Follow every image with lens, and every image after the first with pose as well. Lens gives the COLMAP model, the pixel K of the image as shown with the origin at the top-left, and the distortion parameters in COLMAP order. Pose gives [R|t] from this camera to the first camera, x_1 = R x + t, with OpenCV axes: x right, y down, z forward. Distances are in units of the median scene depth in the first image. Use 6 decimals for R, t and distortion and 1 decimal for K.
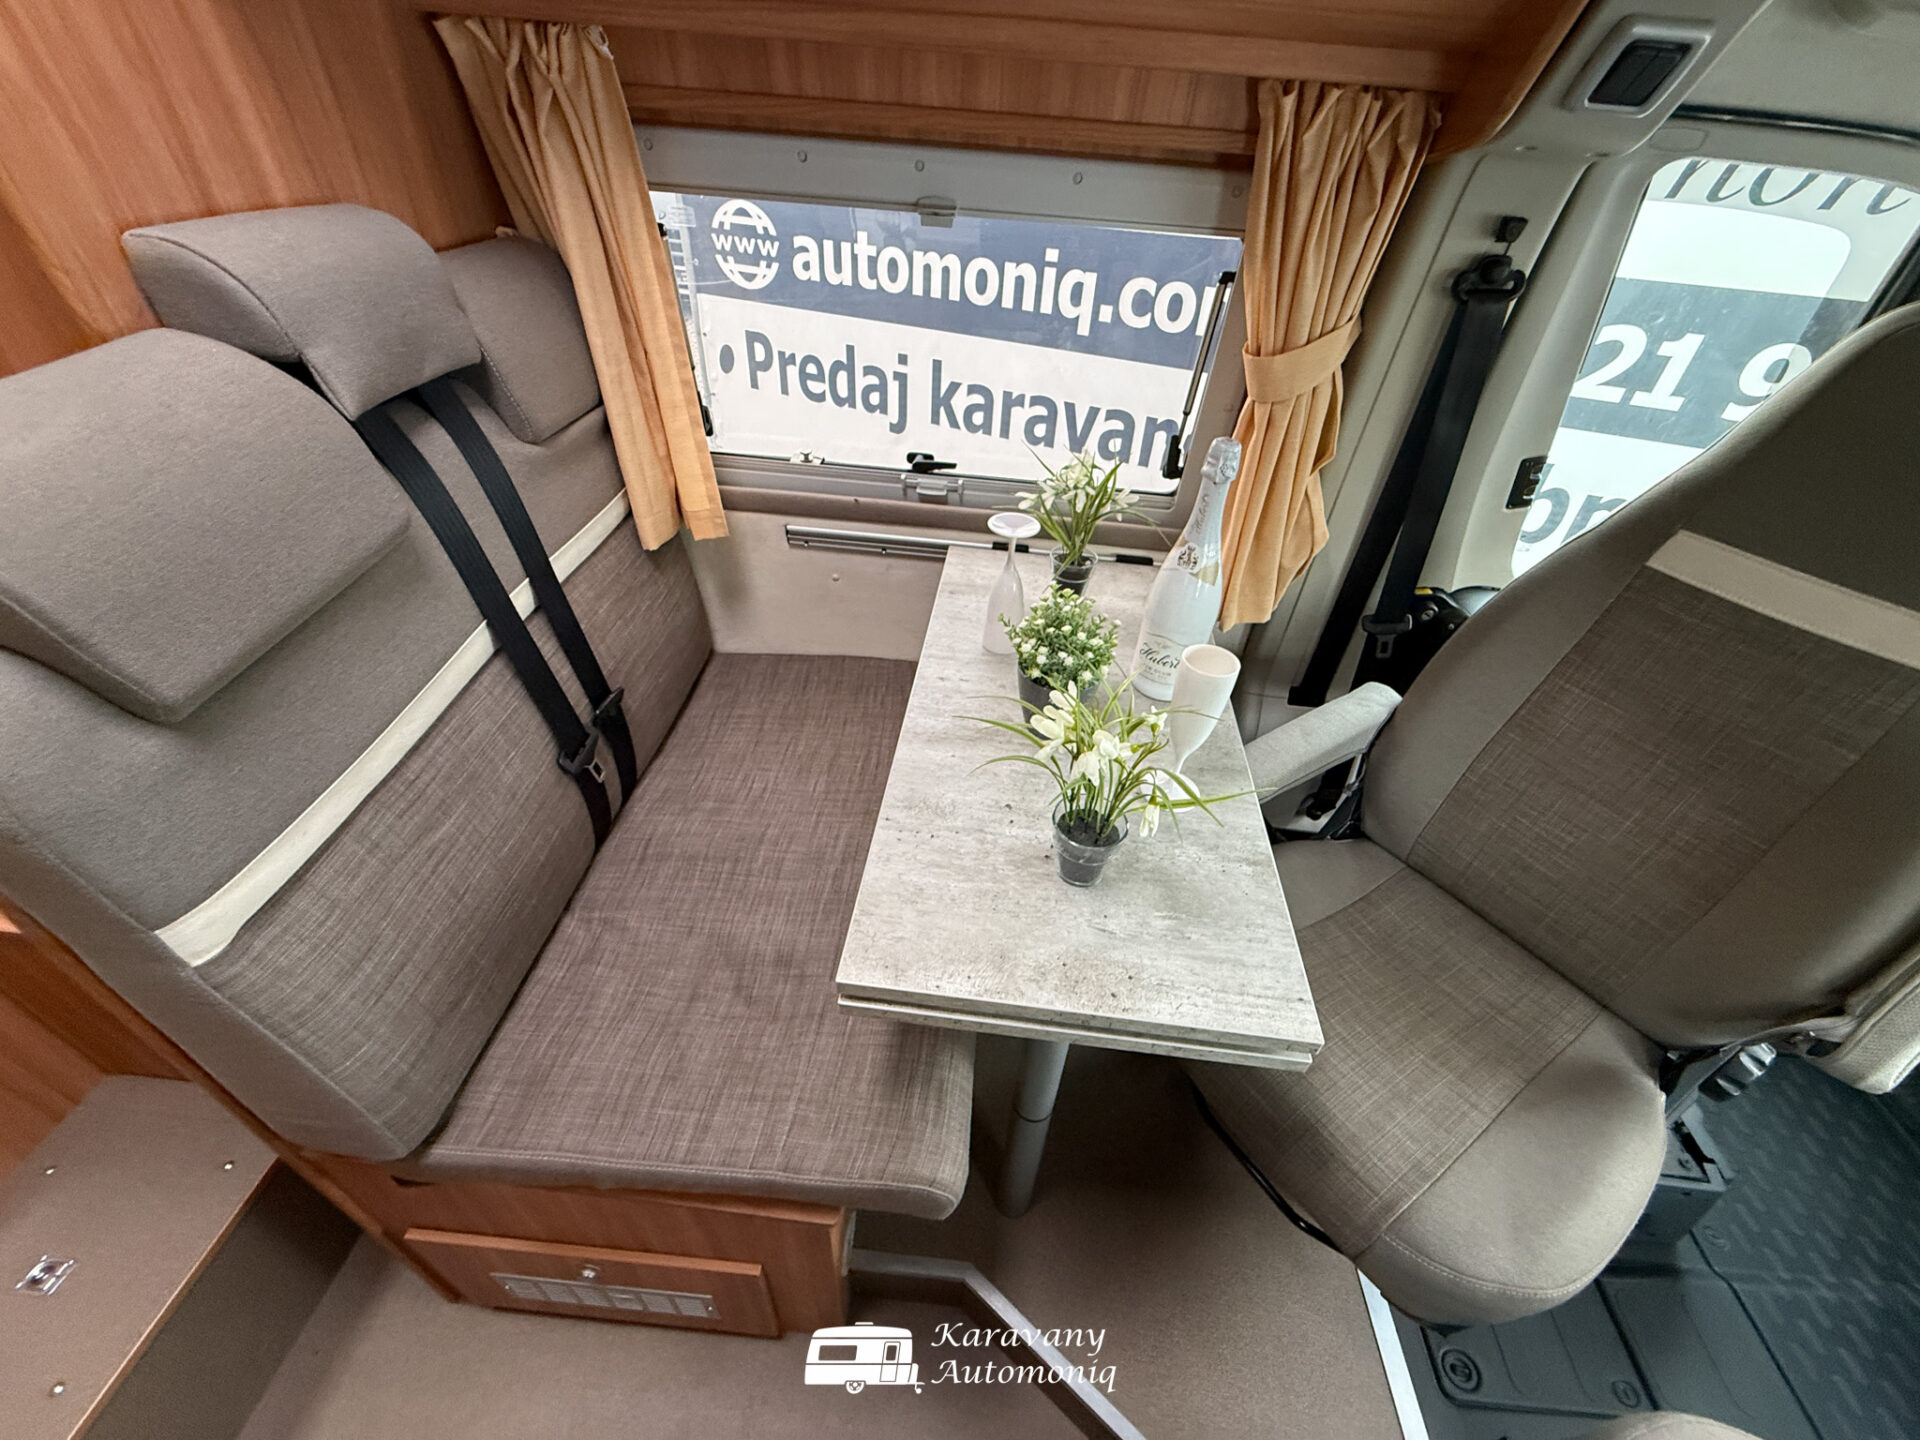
lens RADIAL K [[762.4, 0, 965.5], [0, 762.4, 721.9], [0, 0, 1]] dist [-0.001864, -0.000071]
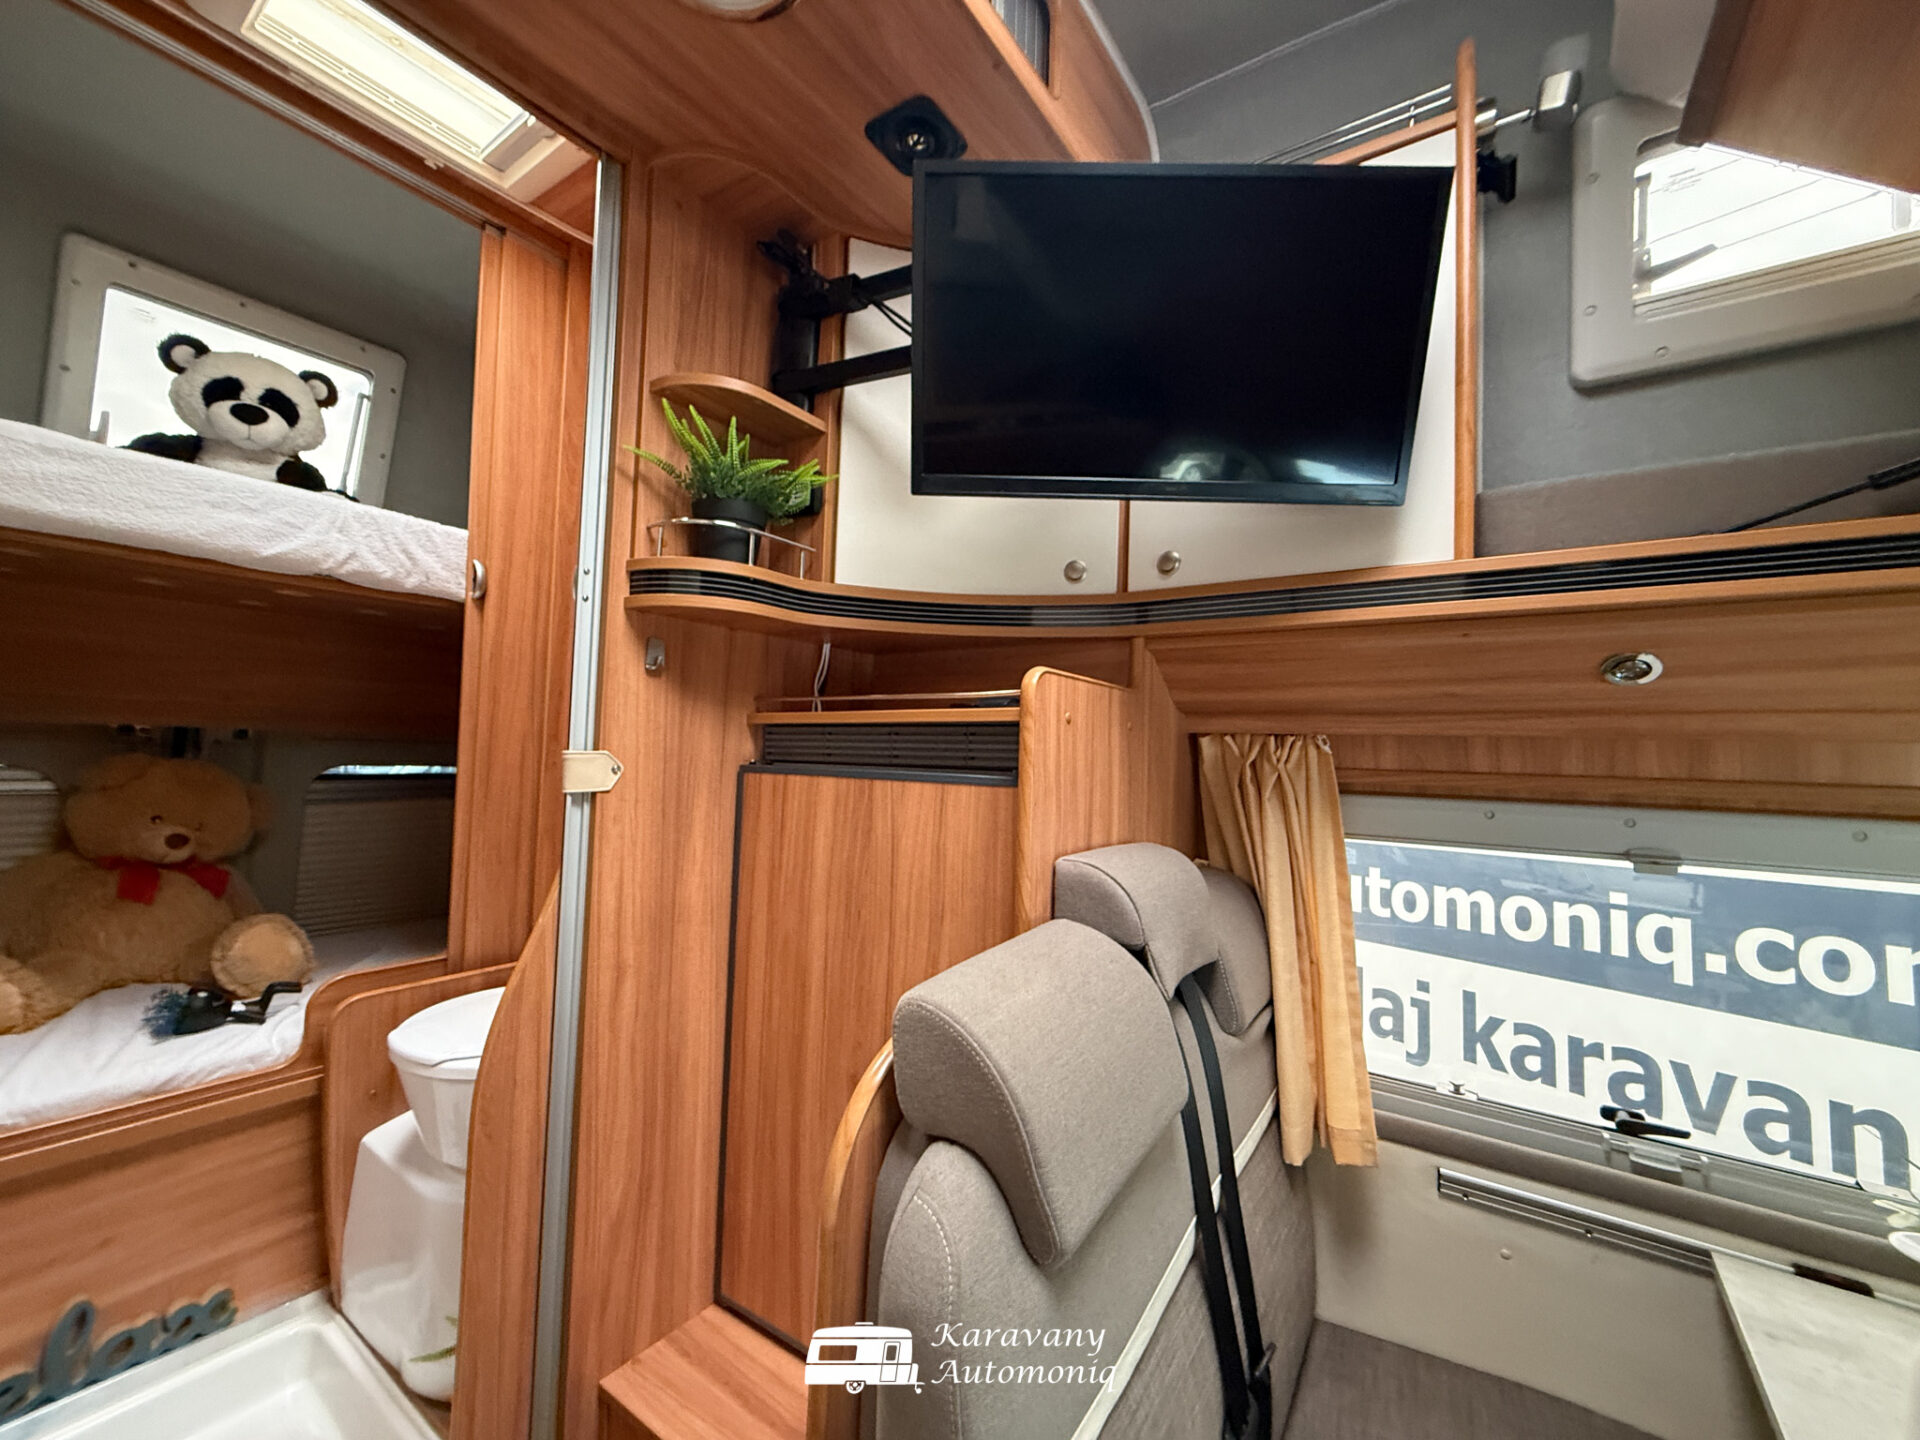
lens RADIAL K [[762.4, 0, 965.5], [0, 762.4, 721.9], [0, 0, 1]] dist [-0.001864, -0.000071]
pose [[0.866699, -0.055540, -0.495729, -0.240082], [-0.298038, 0.739247, -0.603893, 0.042989], [0.400007, 0.671140, 0.624152, -0.068923]]
